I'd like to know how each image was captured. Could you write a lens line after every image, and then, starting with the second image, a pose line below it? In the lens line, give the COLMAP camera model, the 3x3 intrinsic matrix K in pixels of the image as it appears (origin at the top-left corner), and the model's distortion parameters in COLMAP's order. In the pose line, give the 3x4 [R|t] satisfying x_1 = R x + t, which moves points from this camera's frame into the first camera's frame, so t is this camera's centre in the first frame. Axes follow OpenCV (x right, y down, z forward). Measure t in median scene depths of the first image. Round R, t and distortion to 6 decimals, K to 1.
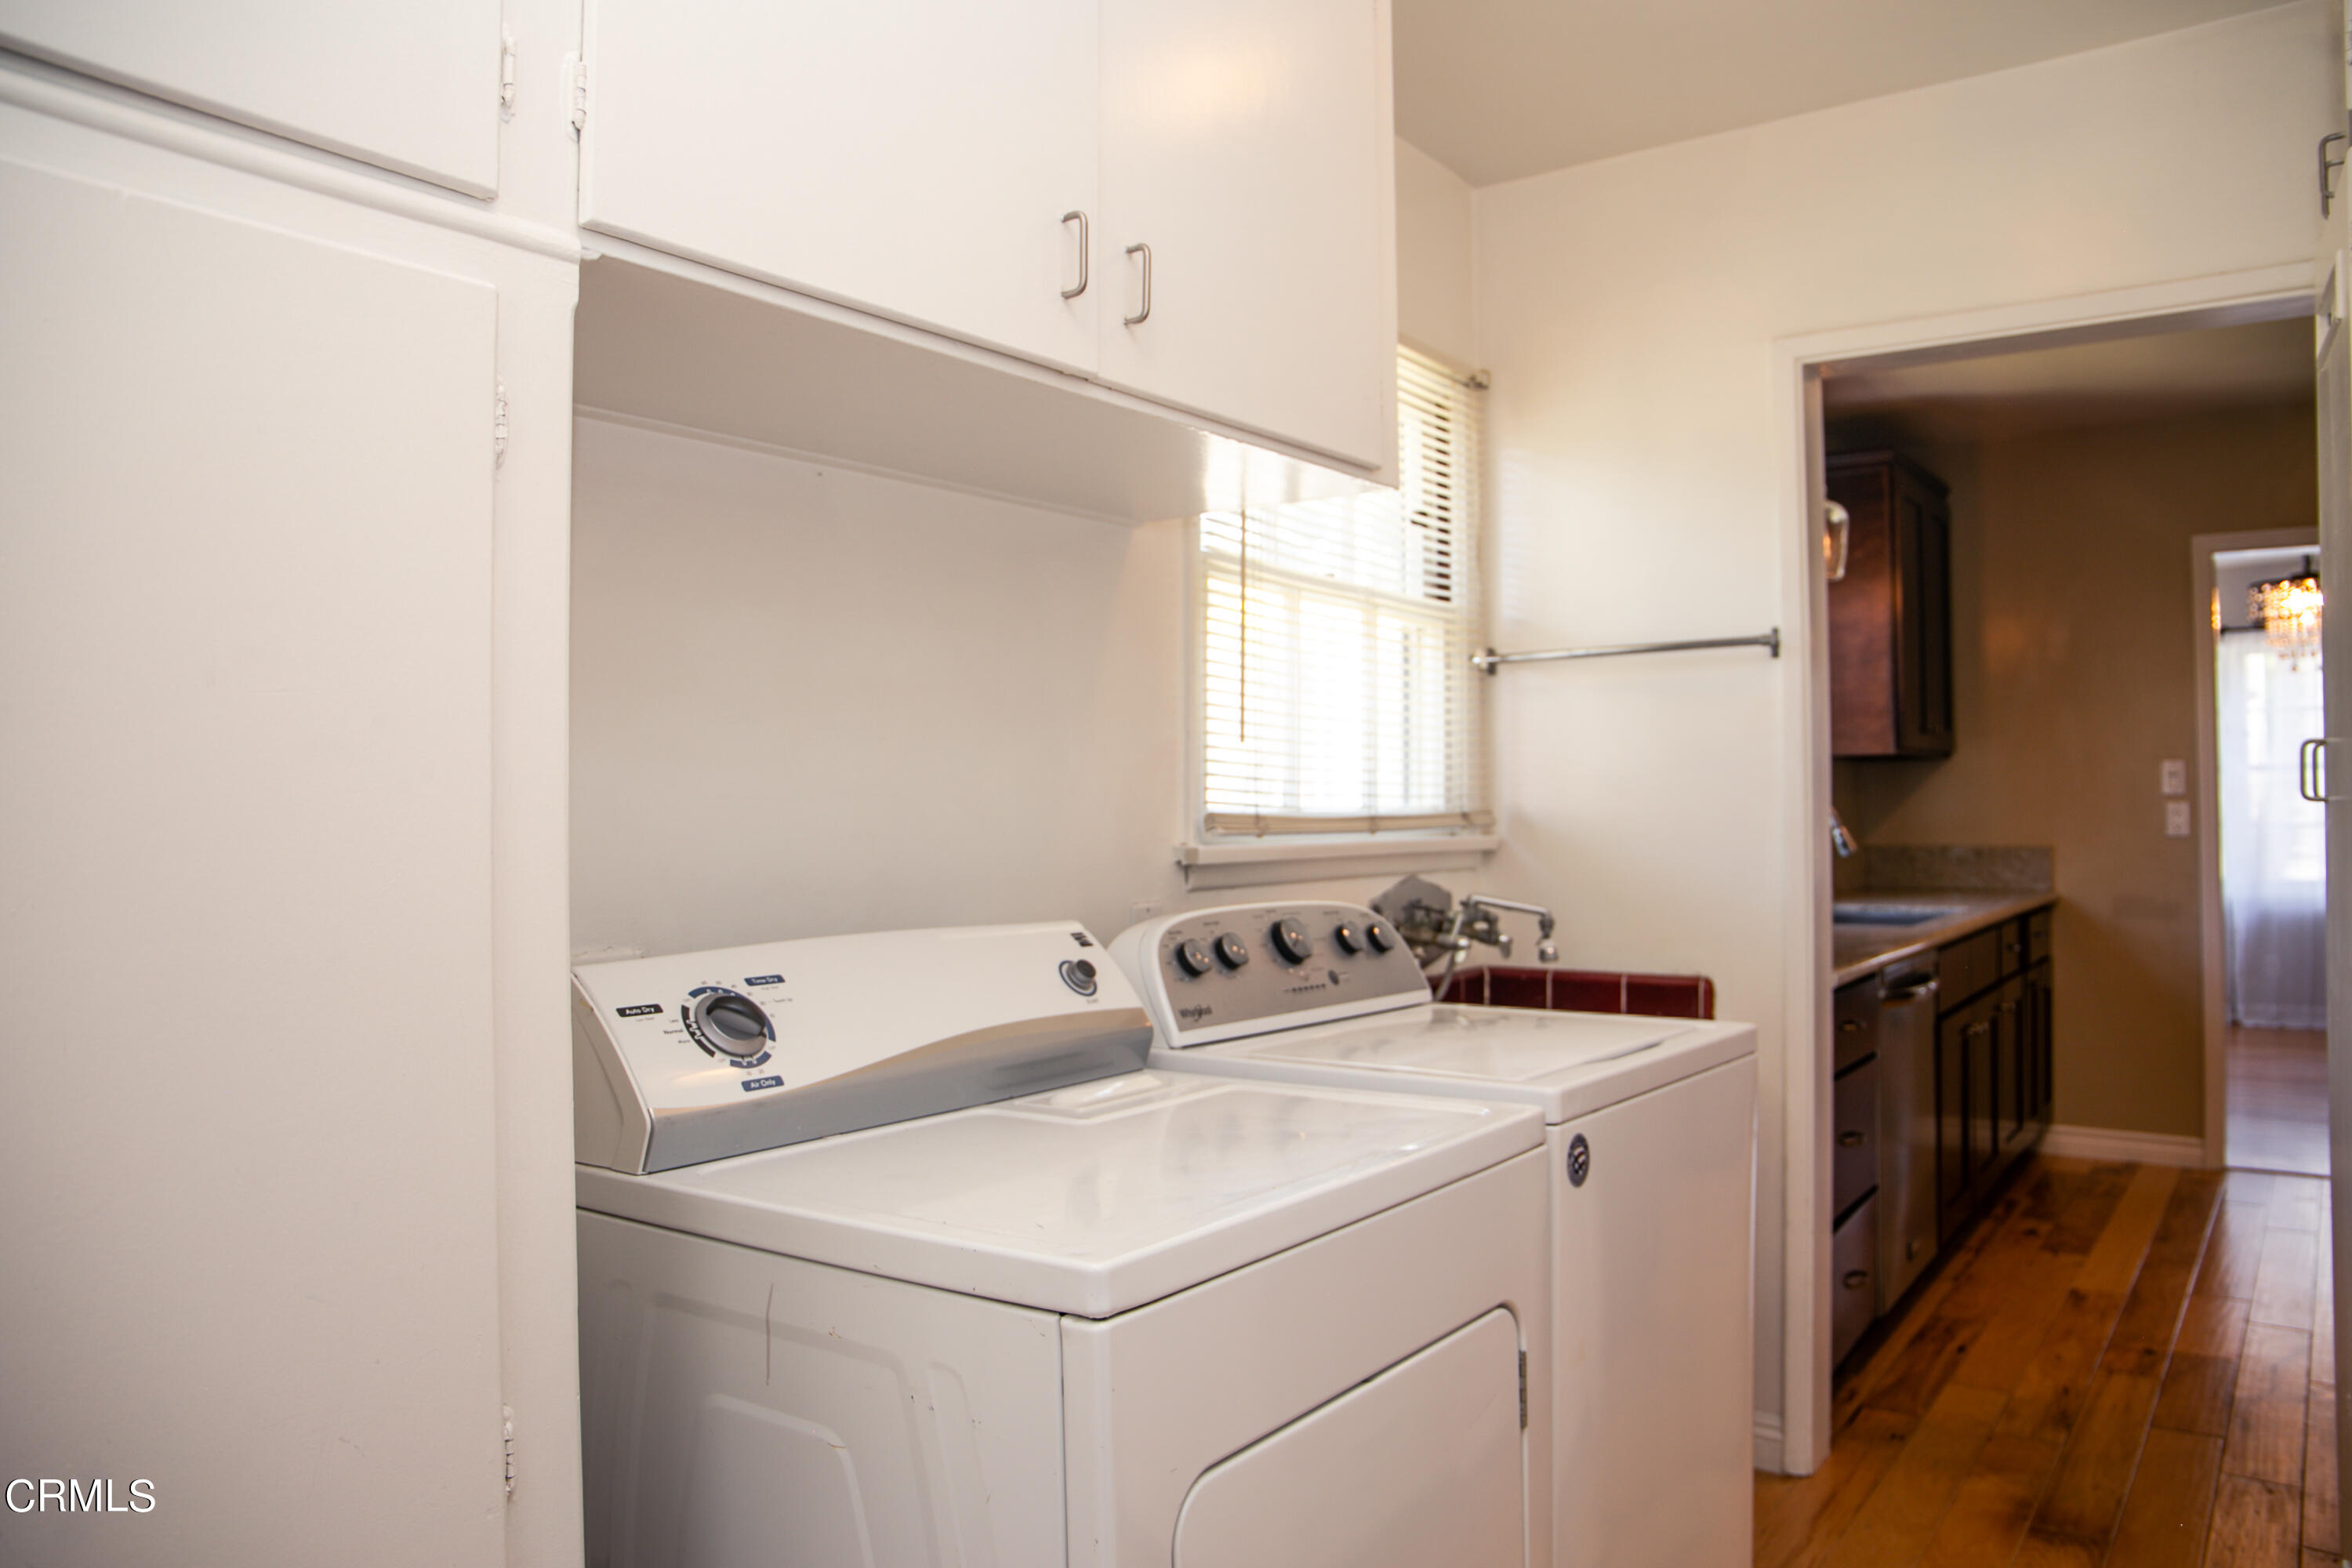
lens RADIAL K [[1651.6, 0, 1167.9], [0, 1651.6, 796.9], [0, 0, 1]] dist [-0.068341, 0.030989]
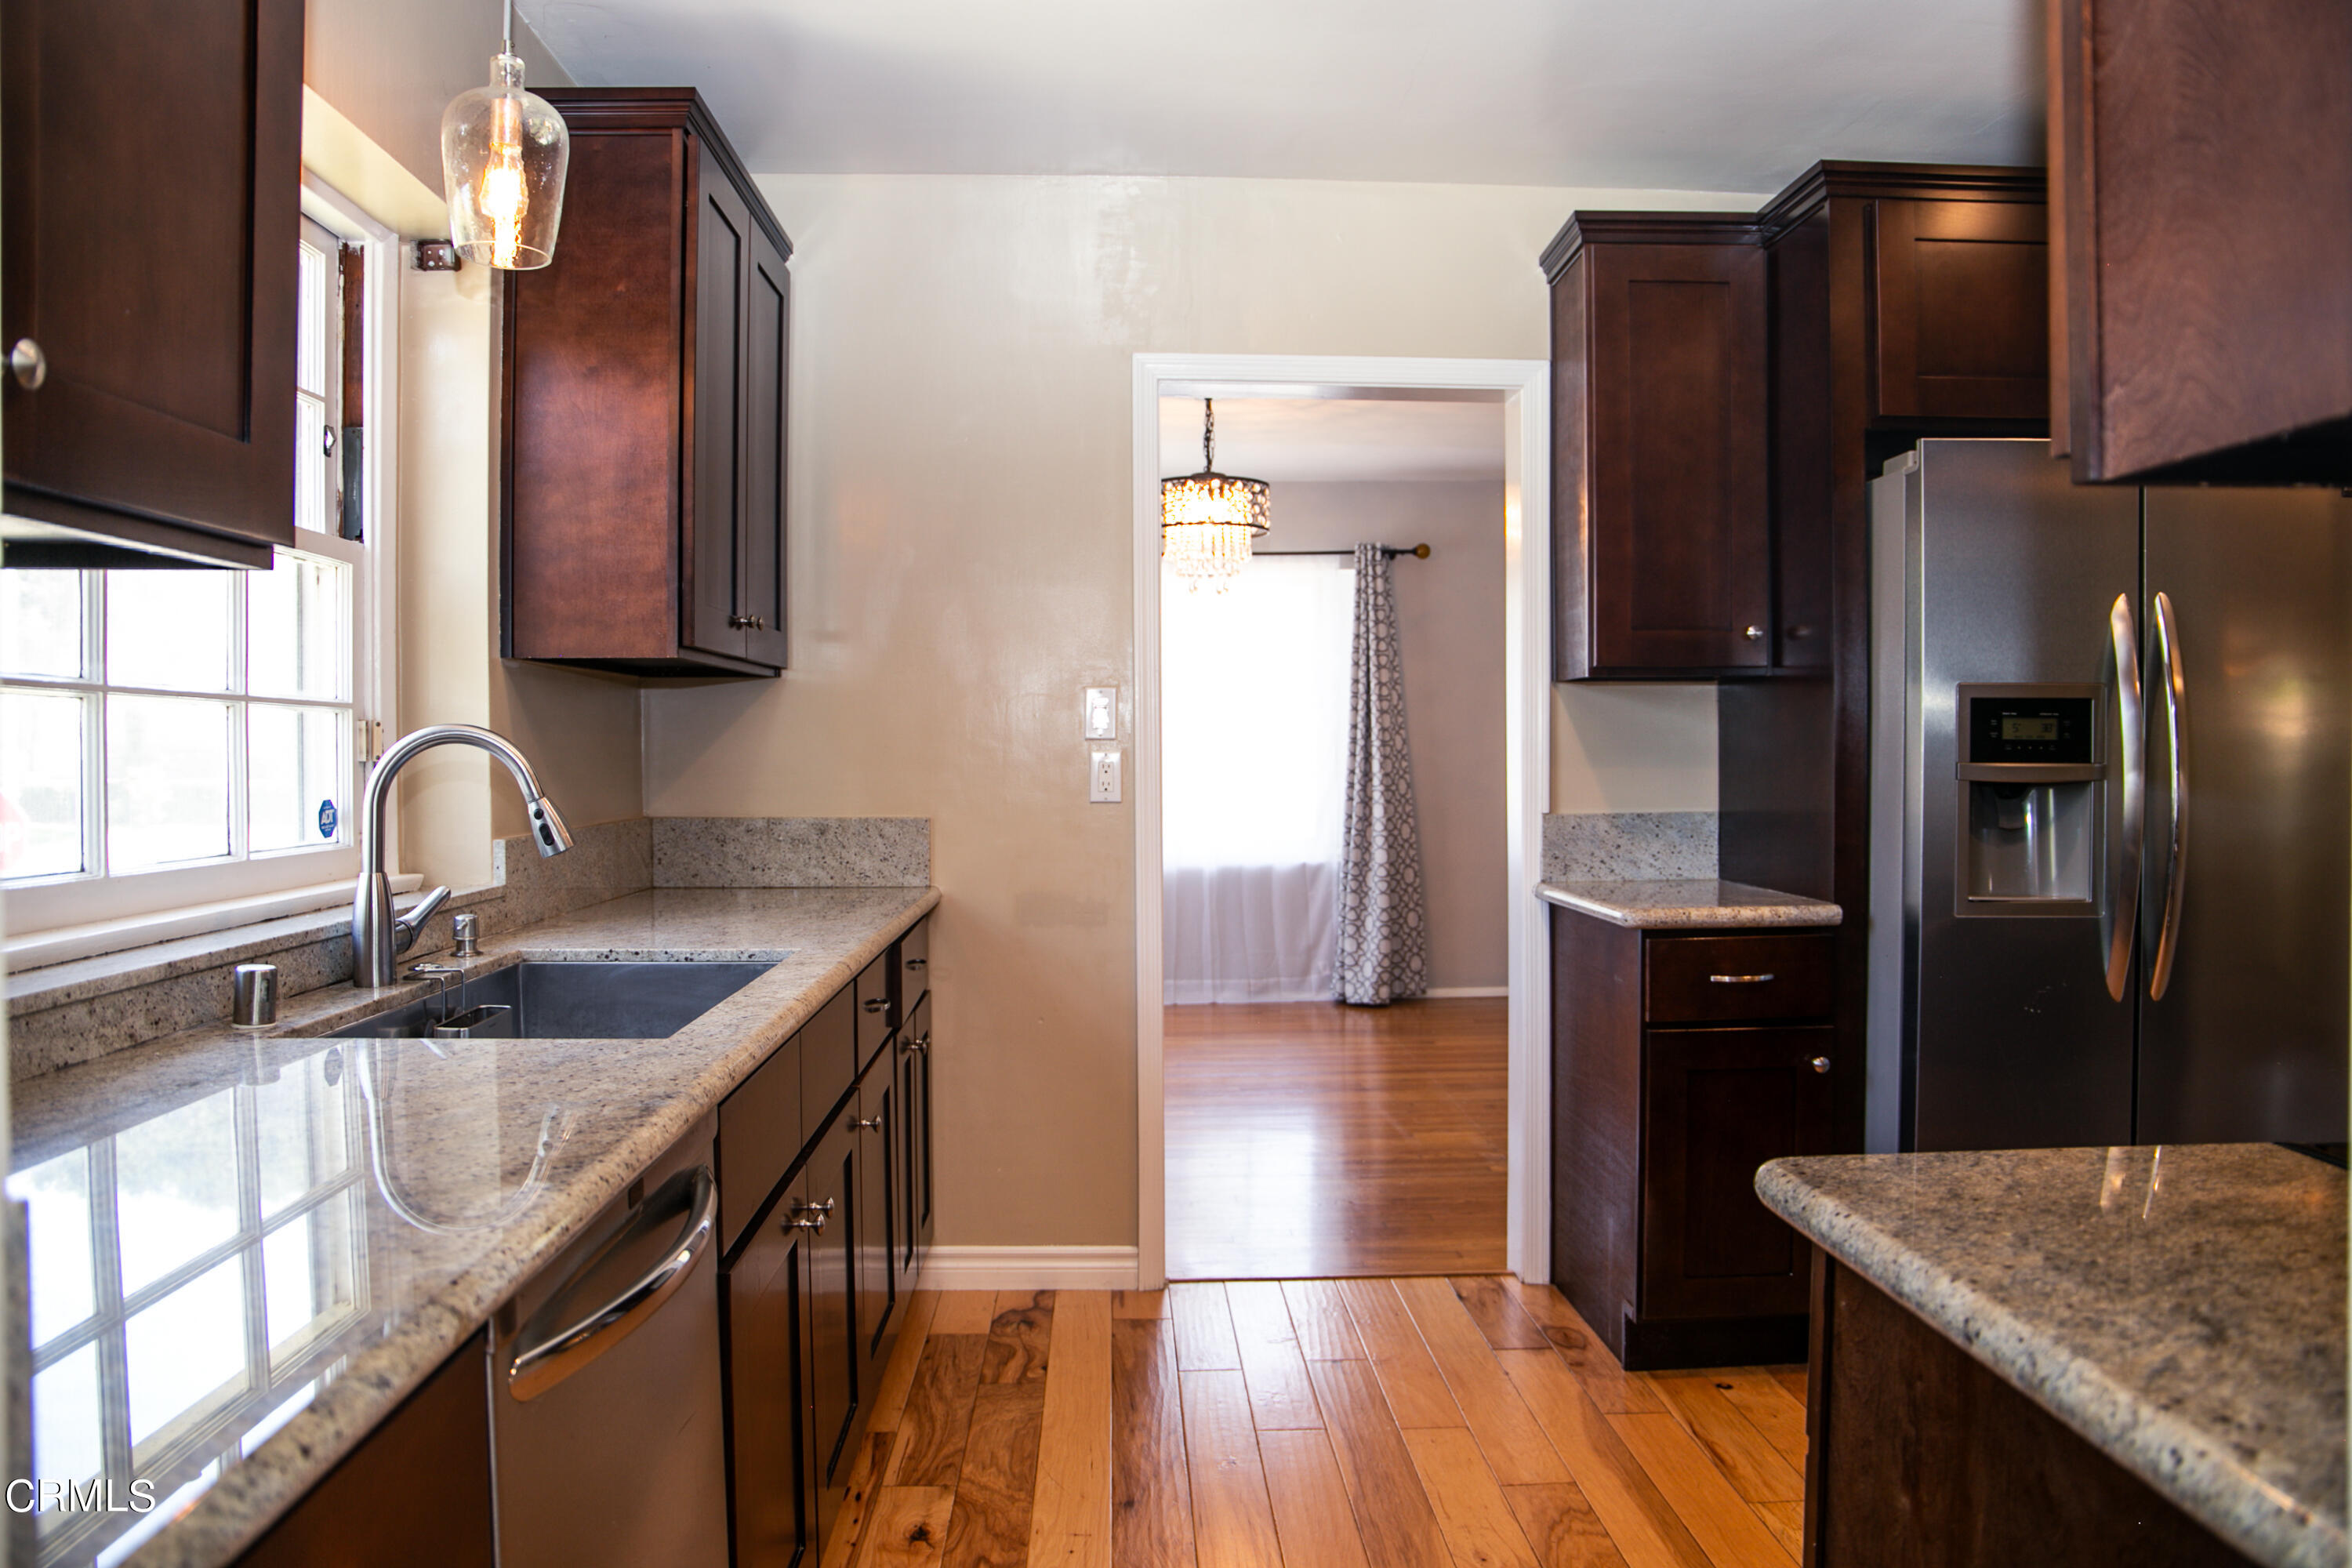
lens RADIAL K [[1651.6, 0, 1179.2], [0, 1651.6, 788.7], [0, 0, 1]] dist [-0.068341, 0.030989]
pose [[0.782870, -0.012574, 0.622058, 0.231189], [-0.000263, 0.999789, 0.020539, 0.005784], [-0.622185, -0.016243, 0.782701, 0.455719]]
